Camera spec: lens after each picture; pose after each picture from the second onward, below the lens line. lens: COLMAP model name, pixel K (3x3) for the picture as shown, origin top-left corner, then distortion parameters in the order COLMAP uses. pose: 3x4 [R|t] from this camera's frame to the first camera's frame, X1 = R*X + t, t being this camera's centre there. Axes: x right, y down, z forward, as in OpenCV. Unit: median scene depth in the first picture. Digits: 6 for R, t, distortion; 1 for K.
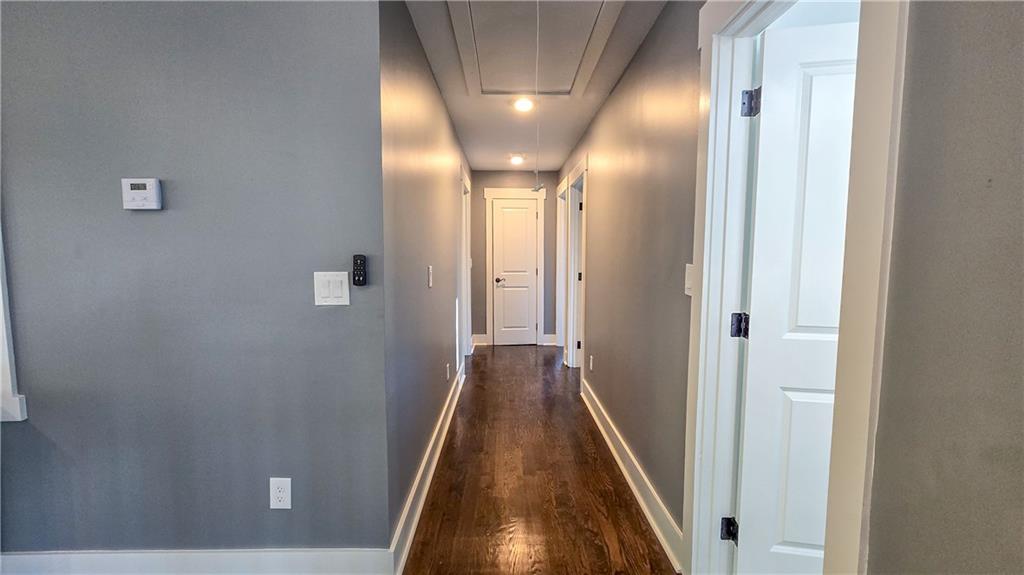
lens RADIAL K [[441.6, 0, 512.0], [0, 441.6, 287.5], [0, 0, 1]] dist [0.000241, 0.000118]
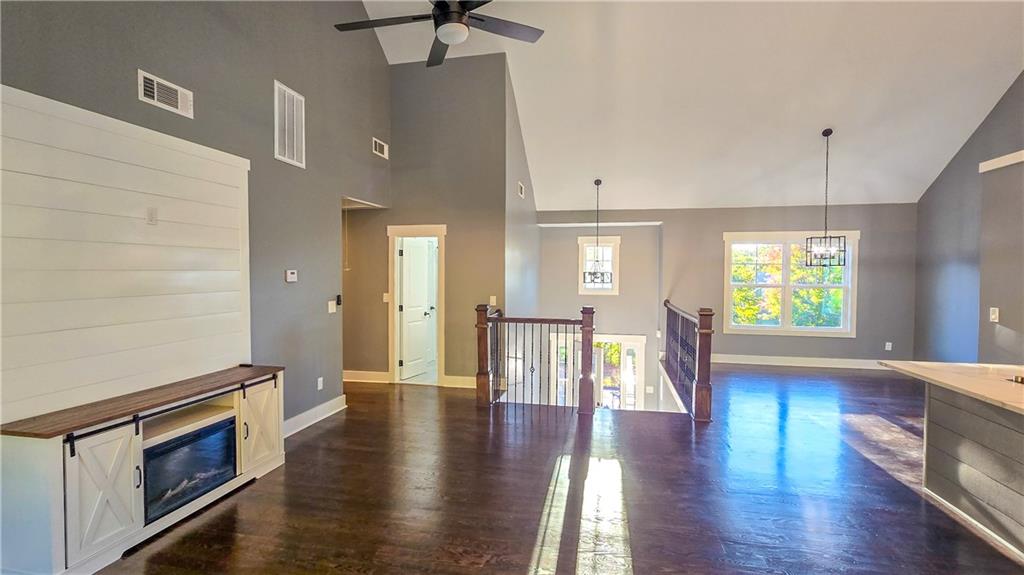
lens RADIAL K [[441.6, 0, 512.0], [0, 441.6, 287.5], [0, 0, 1]] dist [0.000241, 0.000118]
pose [[0.224051, -0.028472, 0.974161, -3.053448], [0.078467, 0.996855, 0.011089, -0.066482], [-0.971414, 0.073955, 0.225580, -0.852530]]
